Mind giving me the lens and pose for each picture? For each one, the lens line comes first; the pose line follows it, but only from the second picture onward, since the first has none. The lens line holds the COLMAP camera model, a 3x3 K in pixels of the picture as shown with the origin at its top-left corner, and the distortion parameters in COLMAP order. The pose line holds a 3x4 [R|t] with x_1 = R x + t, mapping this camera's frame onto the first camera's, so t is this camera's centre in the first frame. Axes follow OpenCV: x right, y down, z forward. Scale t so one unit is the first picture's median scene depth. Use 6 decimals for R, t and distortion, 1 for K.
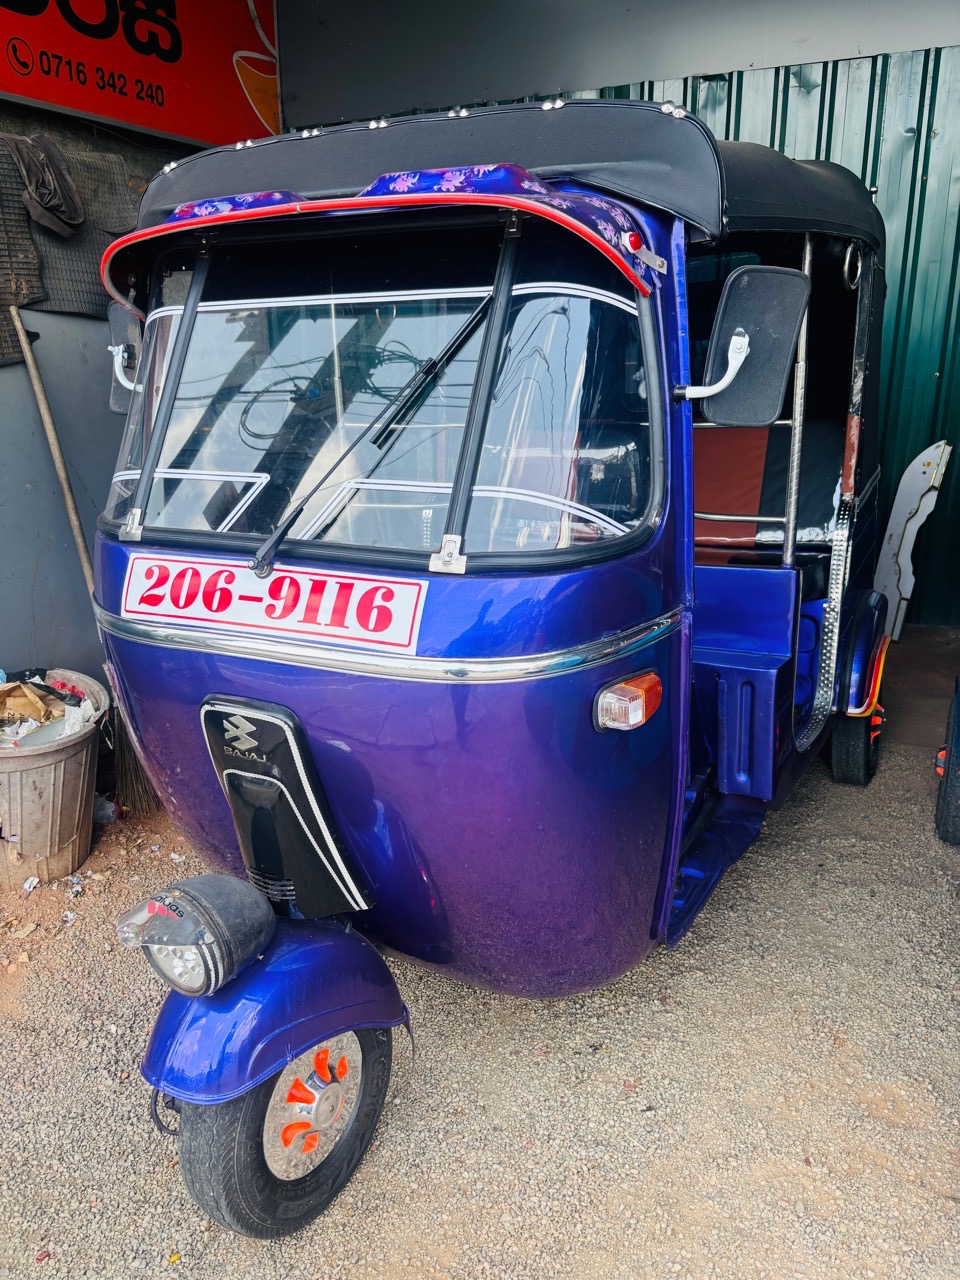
lens RADIAL K [[971.6, 0, 448.1], [0, 971.6, 637.4], [0, 0, 1]] dist [0.100913, -0.139542]
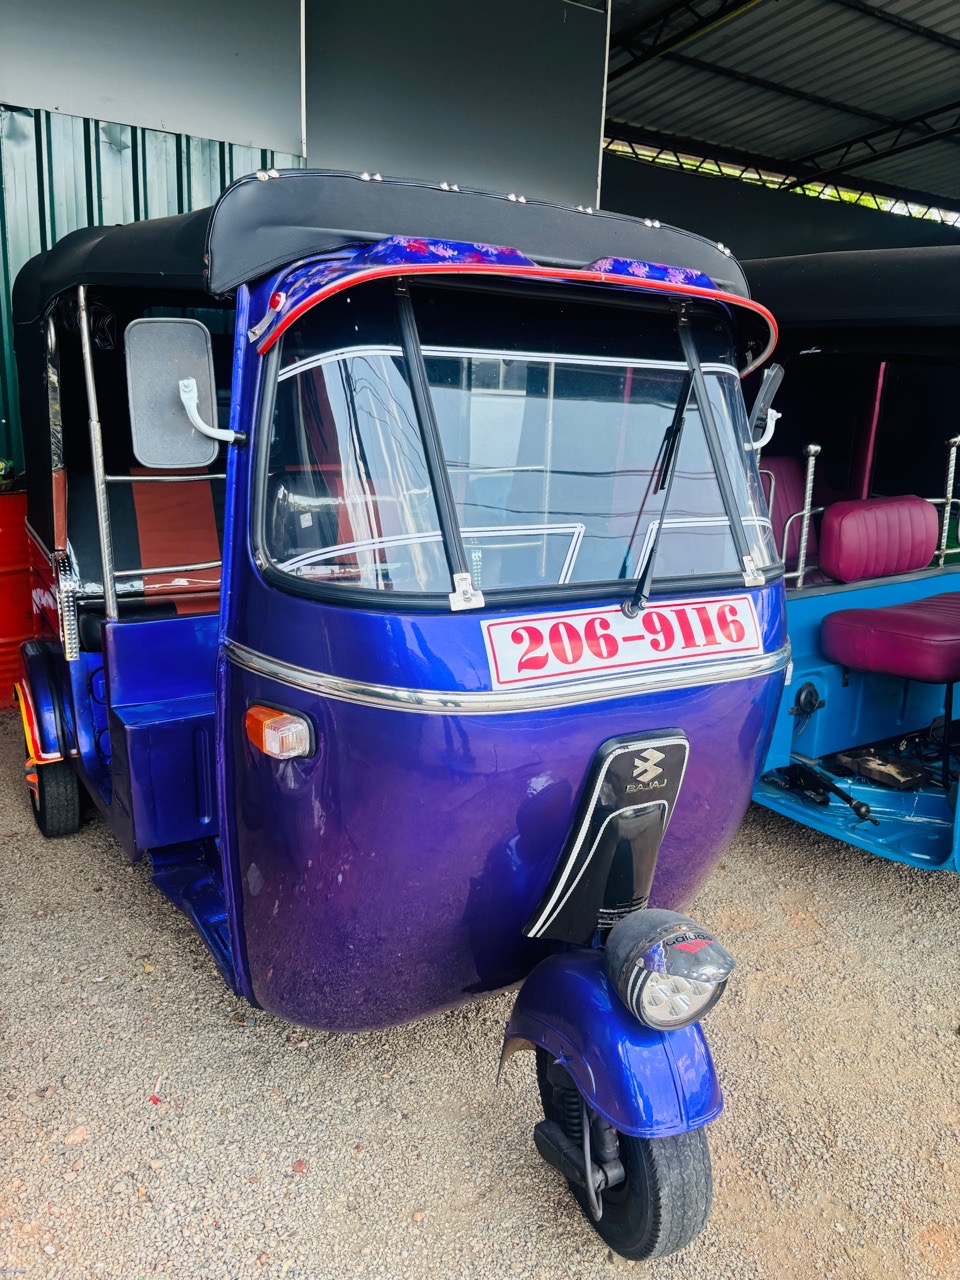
lens RADIAL K [[971.6, 0, 448.1], [0, 971.6, 637.4], [0, 0, 1]] dist [0.100913, -0.139542]
pose [[0.534801, -0.158498, 0.829980, -1.122578], [0.188916, 0.979814, 0.065383, -0.139887], [-0.823589, 0.121830, 0.553948, 0.548711]]
